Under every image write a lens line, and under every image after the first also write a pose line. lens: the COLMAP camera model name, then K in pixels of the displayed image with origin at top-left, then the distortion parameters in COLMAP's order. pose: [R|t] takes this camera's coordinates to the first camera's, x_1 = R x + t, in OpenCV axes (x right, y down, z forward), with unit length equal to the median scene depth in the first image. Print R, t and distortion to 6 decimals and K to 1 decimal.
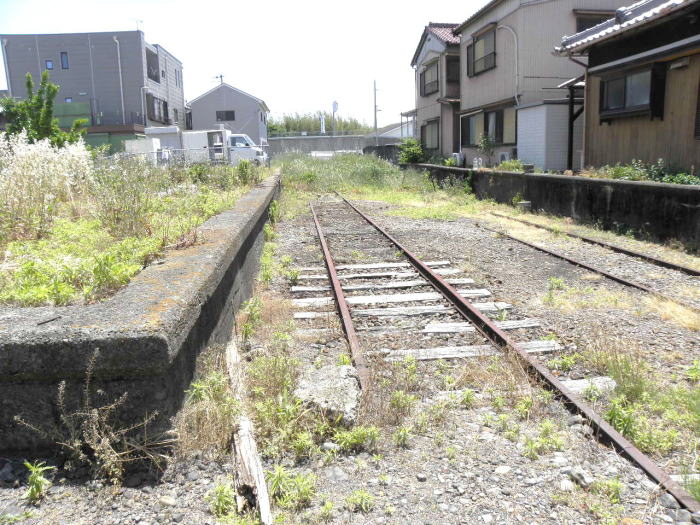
lens RADIAL K [[546.1, 0, 350.6], [0, 546.1, 260.4], [0, 0, 1]] dist [-0.105028, 0.000871]
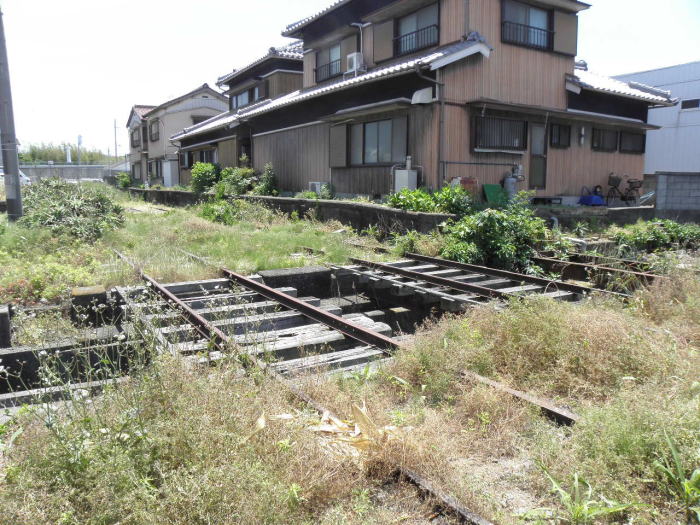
lens RADIAL K [[546.1, 0, 350.0], [0, 546.1, 263.5], [0, 0, 1]] dist [-0.105028, 0.000871]
pose [[0.907300, -0.043027, 0.418277, 0.038526], [0.061722, 0.997604, -0.031263, 0.148983], [-0.415929, 0.054182, 0.907781, -0.767091]]
